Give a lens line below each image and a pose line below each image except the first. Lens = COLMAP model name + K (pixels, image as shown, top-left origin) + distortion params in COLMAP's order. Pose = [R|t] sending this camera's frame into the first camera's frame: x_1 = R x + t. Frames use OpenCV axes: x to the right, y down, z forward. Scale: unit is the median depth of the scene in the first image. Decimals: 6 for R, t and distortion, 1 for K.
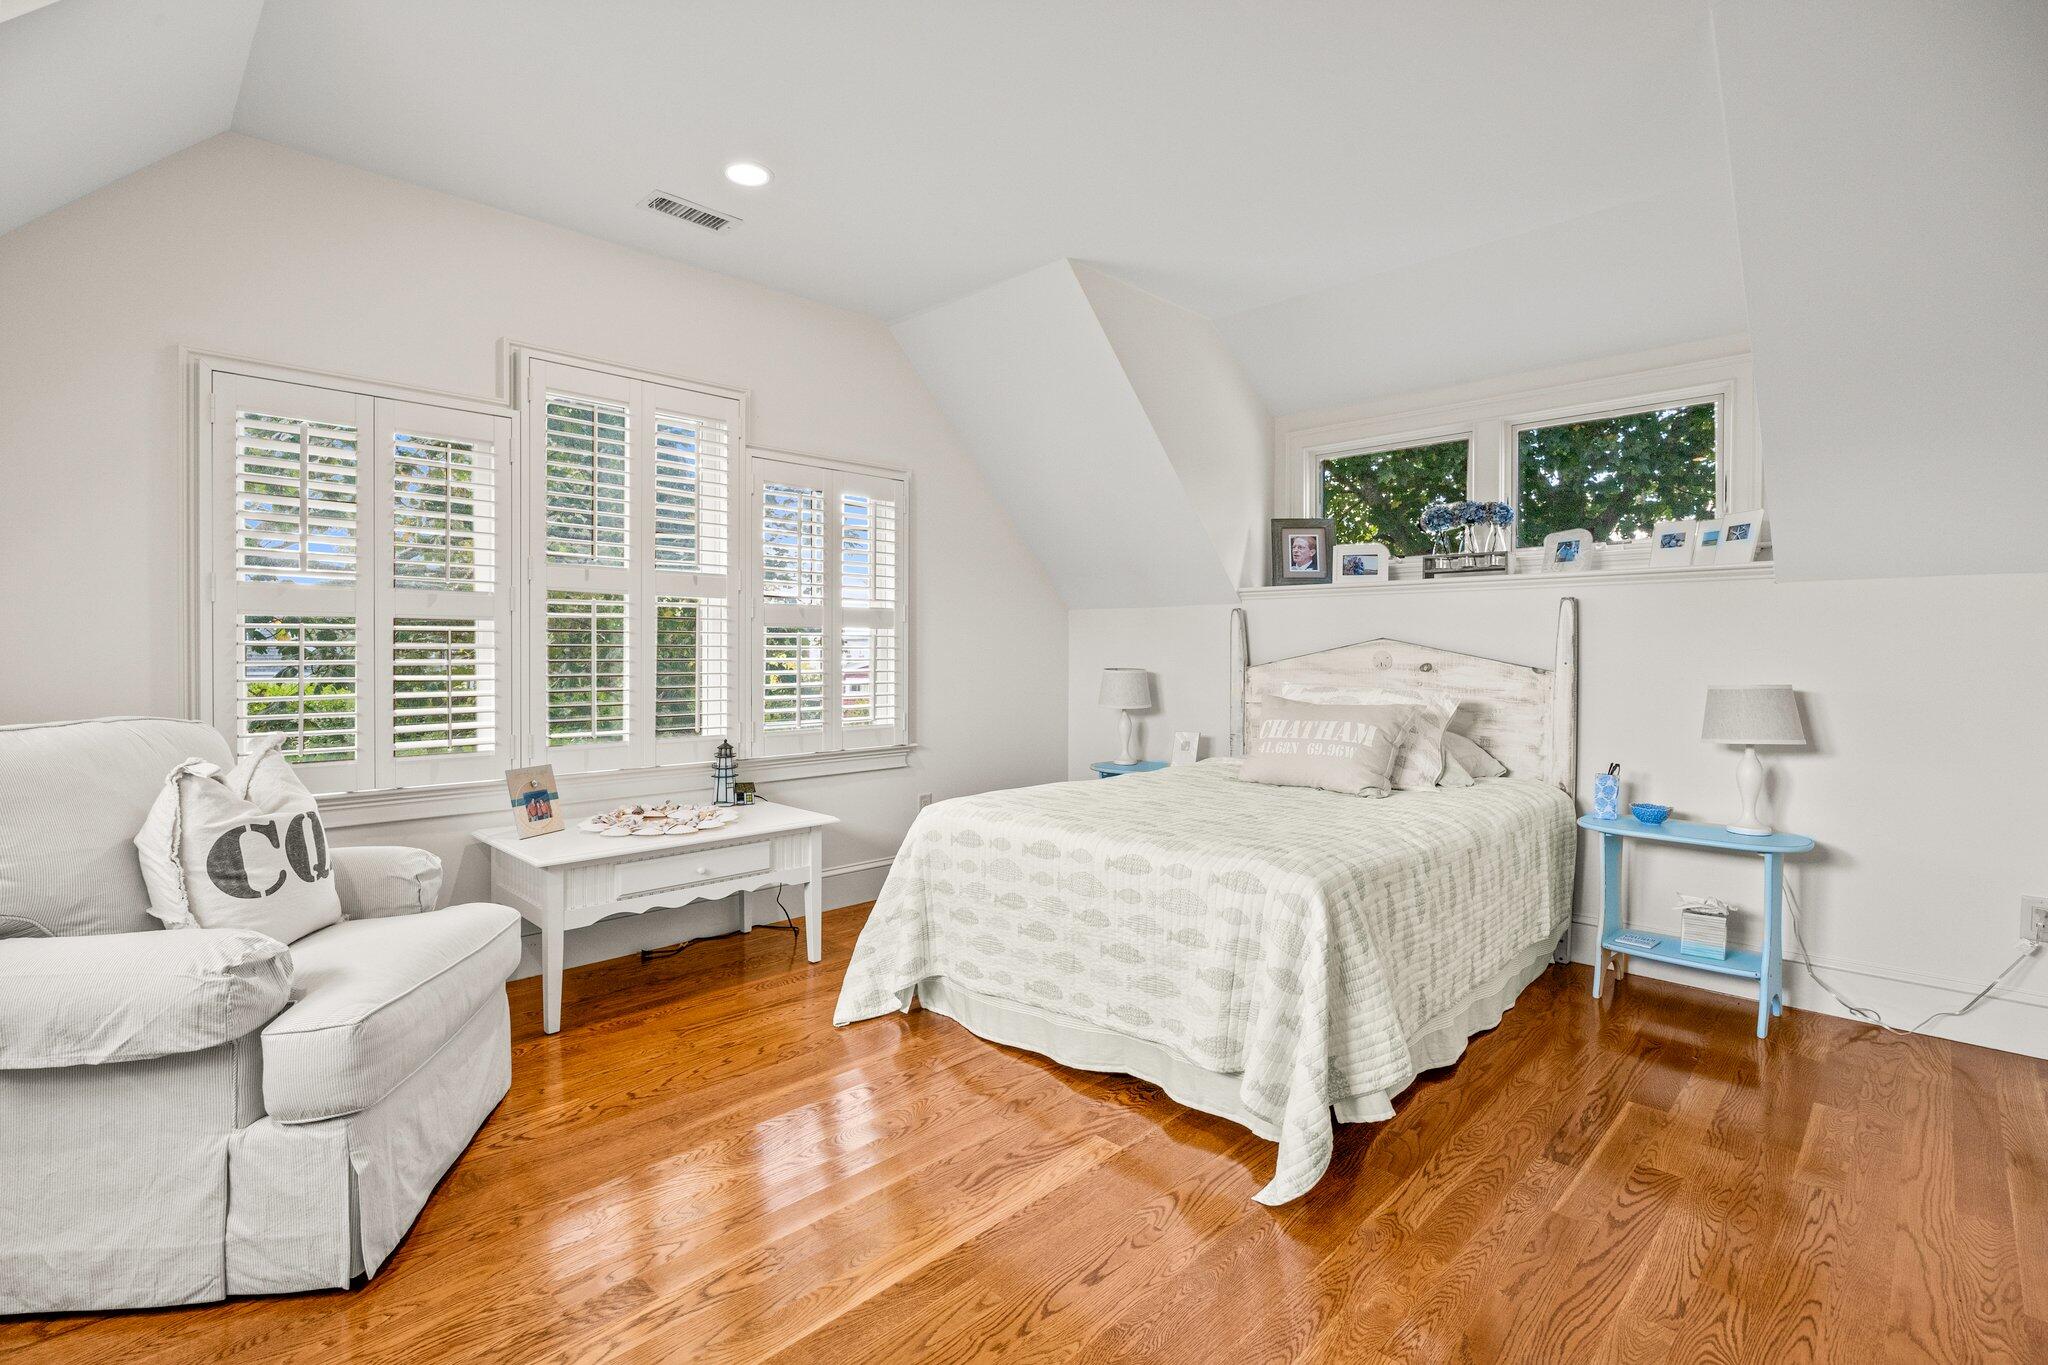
lens RADIAL K [[949.6, 0, 1024.7], [0, 949.6, 668.5], [0, 0, 1]] dist [-0.015888, -0.000479]
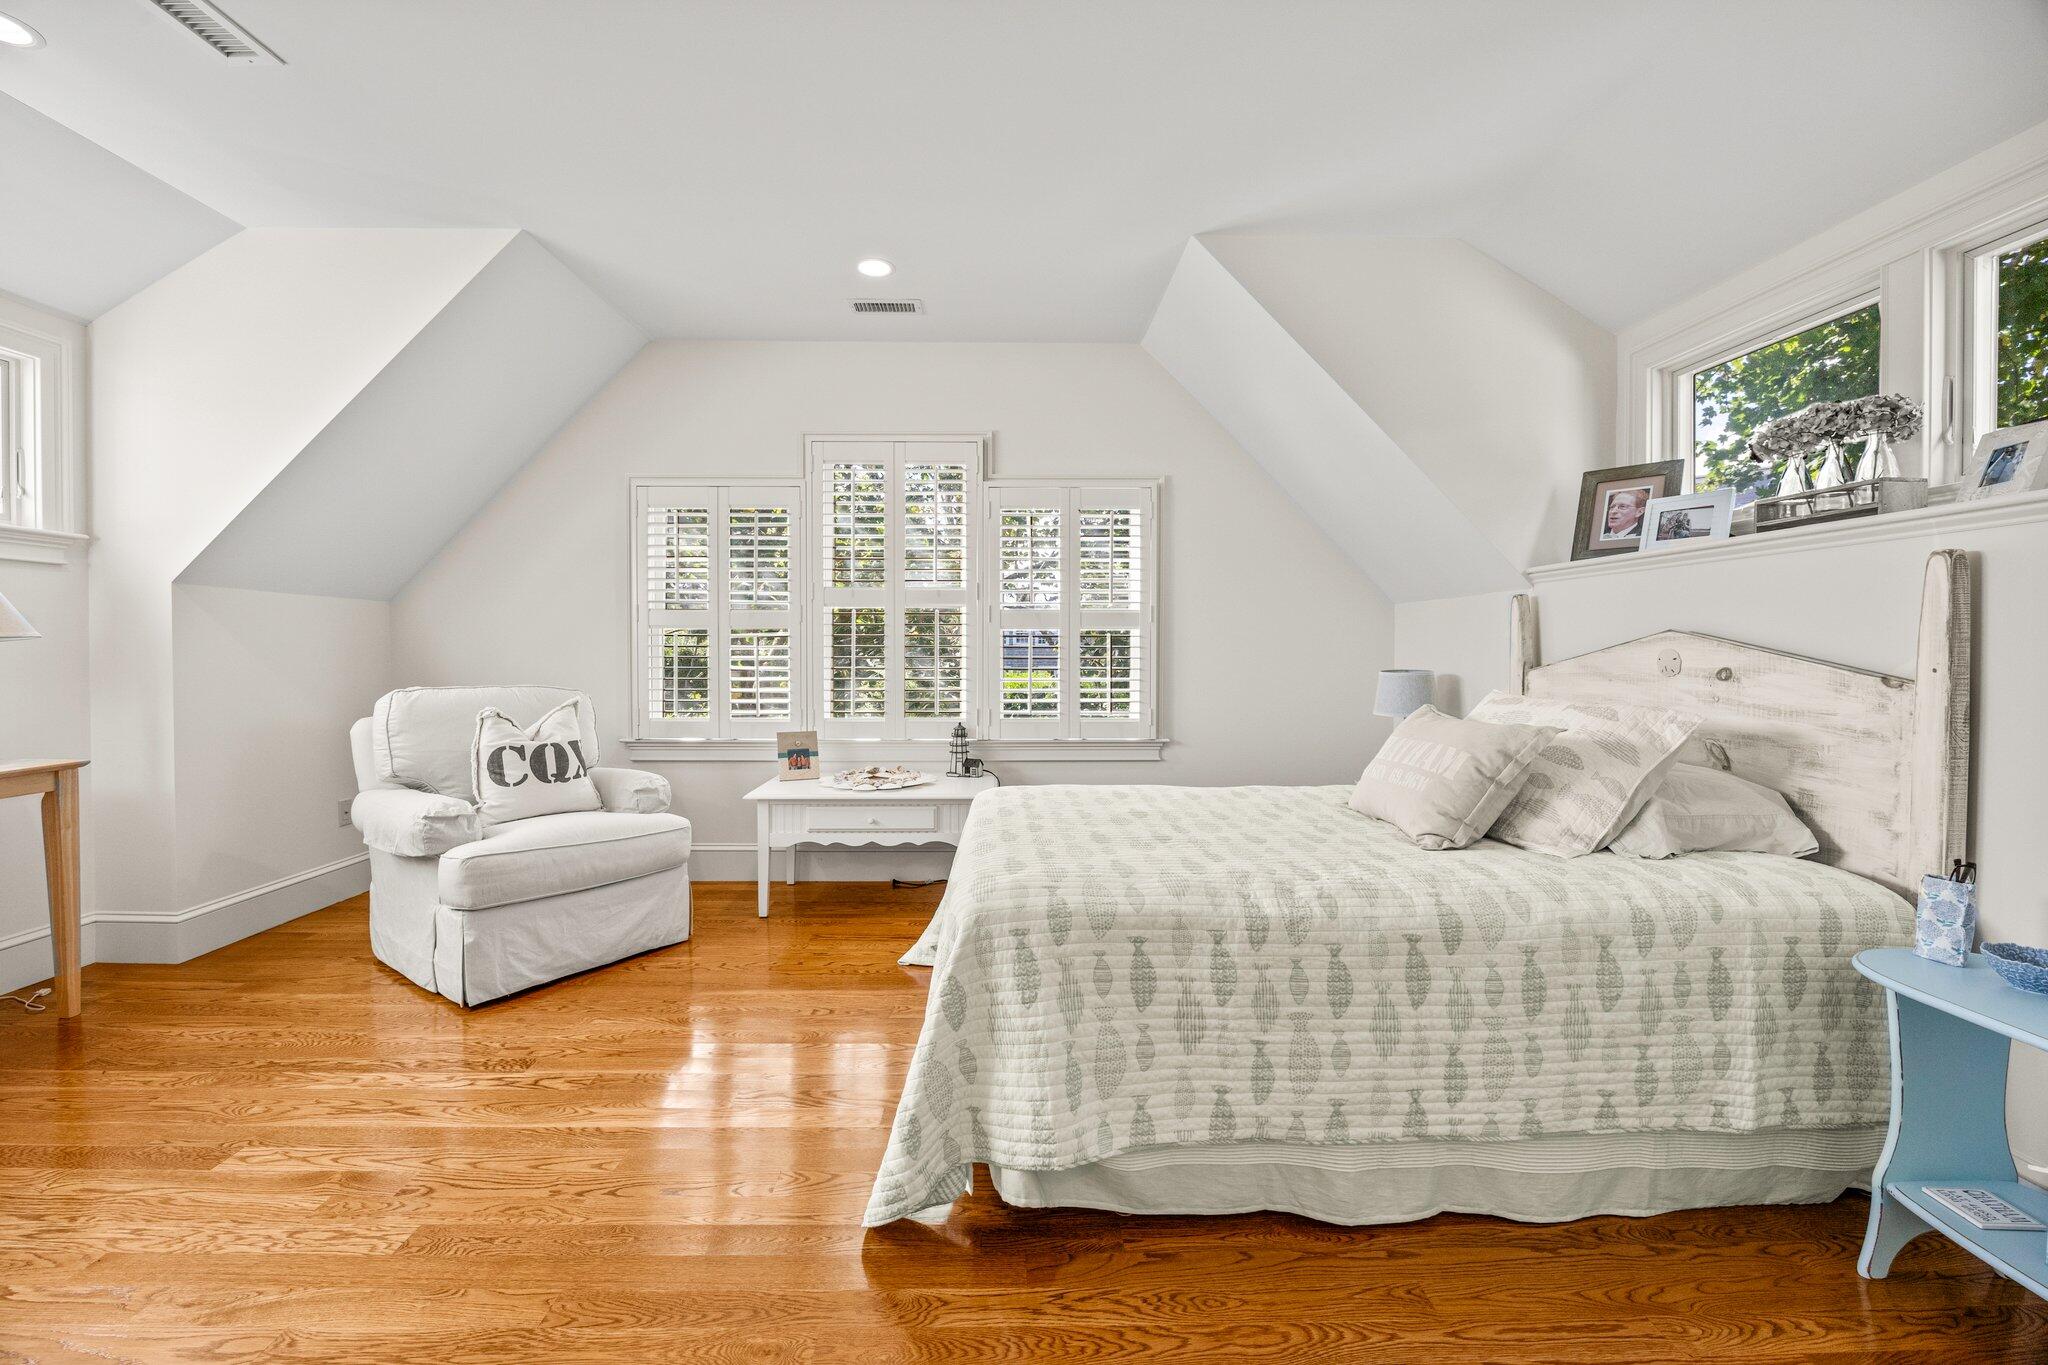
lens RADIAL K [[865.7, 0, 1027.5], [0, 865.7, 669.9], [0, 0, 1]] dist [-0.015162, 0.000436]
pose [[0.711997, 0.015117, -0.702020, 0.594727], [-0.012459, 0.999883, 0.008894, -0.003783], [0.702072, 0.002414, 0.712102, 0.297782]]
